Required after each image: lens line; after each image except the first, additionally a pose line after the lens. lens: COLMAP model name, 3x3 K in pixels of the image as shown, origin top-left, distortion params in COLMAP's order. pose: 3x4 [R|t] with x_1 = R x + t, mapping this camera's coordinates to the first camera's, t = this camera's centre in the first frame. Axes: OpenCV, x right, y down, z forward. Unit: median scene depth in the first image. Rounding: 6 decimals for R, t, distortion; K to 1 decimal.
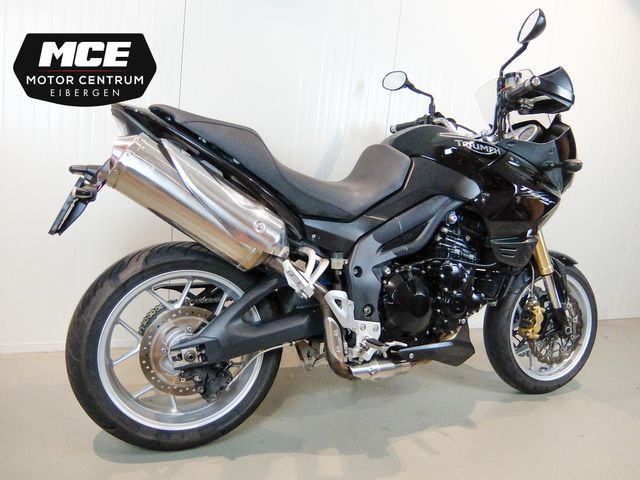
lens RADIAL K [[479.9, 0, 322.1], [0, 479.9, 248.6], [0, 0, 1]] dist [-0.039296, 0.020230]
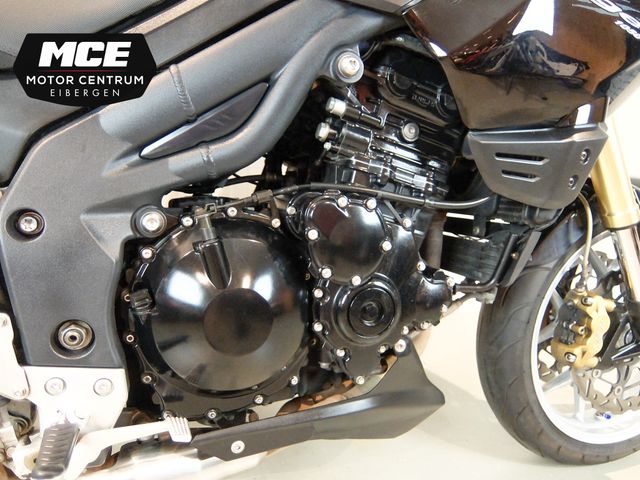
lens RADIAL K [[479.9, 0, 328.1], [0, 479.9, 240.7], [0, 0, 1]] dist [-0.039296, 0.020230]
pose [[0.995881, 0.000525, -0.090666, 0.302897], [0.008065, 0.995506, 0.094355, 0.029783], [0.090308, -0.094698, 0.991401, 0.677930]]
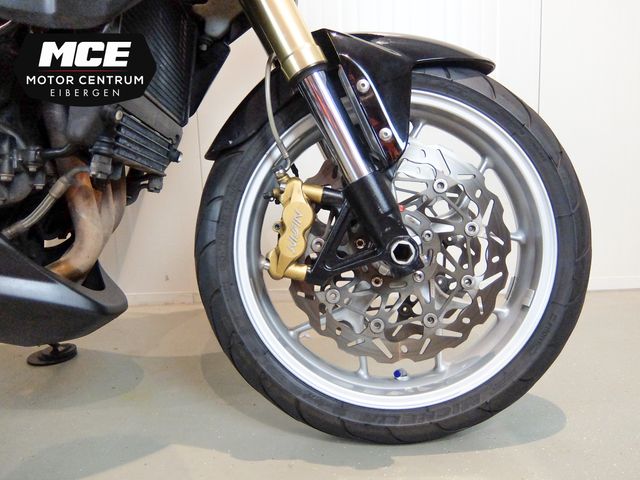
lens RADIAL K [[479.9, 0, 326.0], [0, 479.9, 241.6], [0, 0, 1]] dist [-0.039296, 0.020230]
pose [[0.911647, -0.061219, -0.406389, 0.765678], [0.049244, 0.997991, -0.039870, 0.224191], [0.408013, 0.016335, 0.912830, 0.882752]]
